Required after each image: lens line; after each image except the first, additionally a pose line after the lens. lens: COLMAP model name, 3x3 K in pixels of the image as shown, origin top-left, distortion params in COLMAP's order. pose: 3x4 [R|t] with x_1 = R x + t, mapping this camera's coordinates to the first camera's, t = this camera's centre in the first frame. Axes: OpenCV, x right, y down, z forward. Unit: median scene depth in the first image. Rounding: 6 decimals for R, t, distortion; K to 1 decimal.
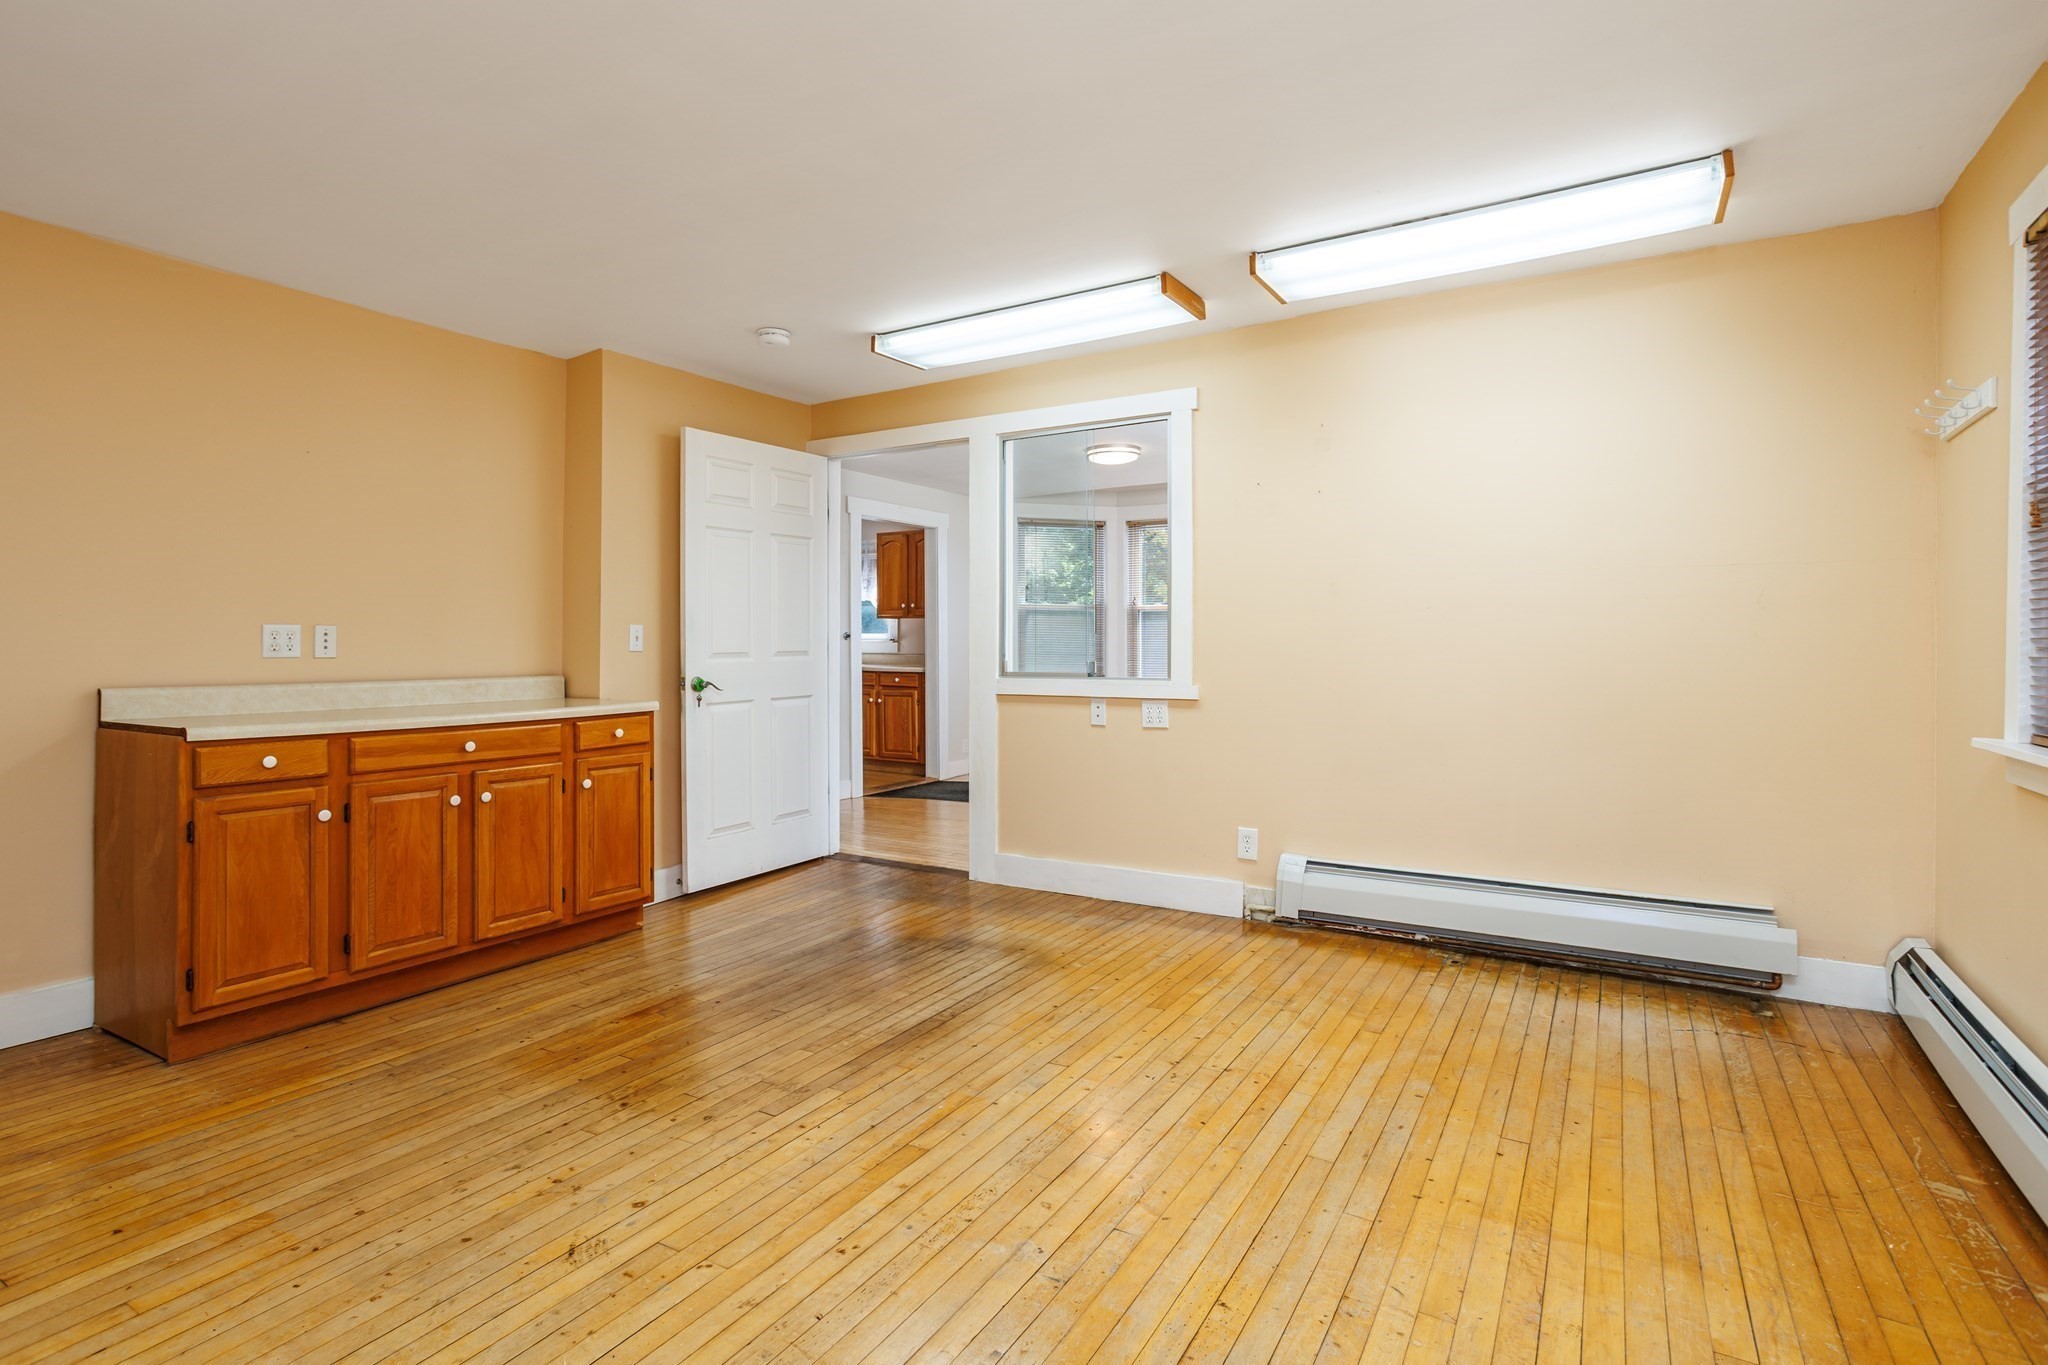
lens RADIAL K [[1247.9, 0, 810.7], [0, 1247.9, 647.2], [0, 0, 1]] dist [-0.001363, 0.000184]
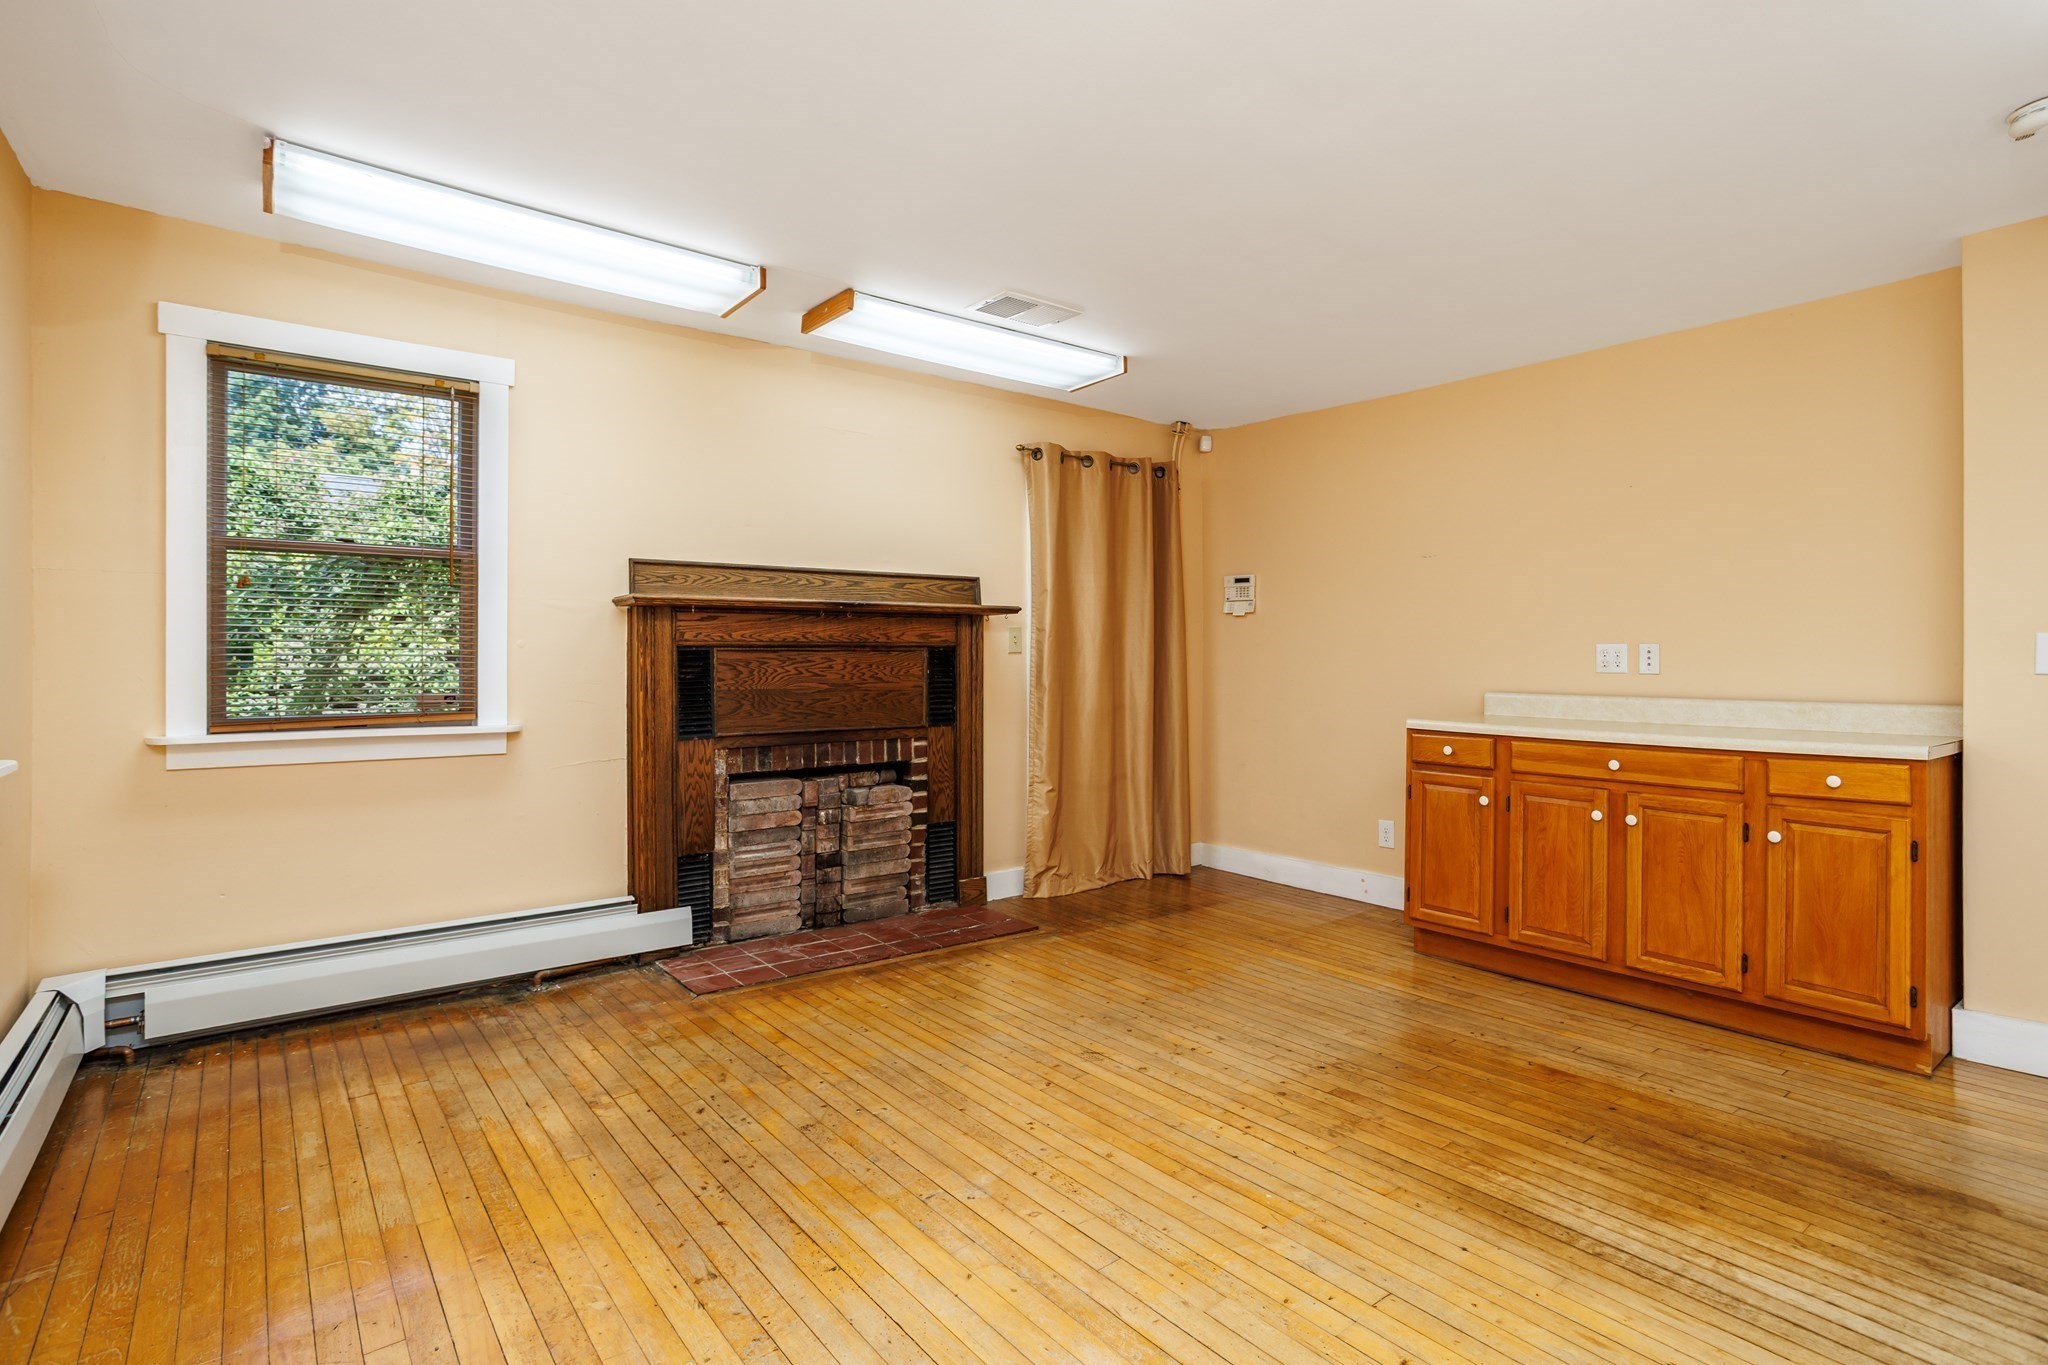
lens RADIAL K [[1006.6, 0, 1024.7], [0, 1006.6, 659.0], [0, 0, 1]] dist [-0.055940, 0.035167]
pose [[-0.324299, 0.002458, -0.945951, 0.658447], [-0.003288, 0.999988, 0.003726, -0.006317], [0.945949, 0.004318, -0.324287, 0.860215]]
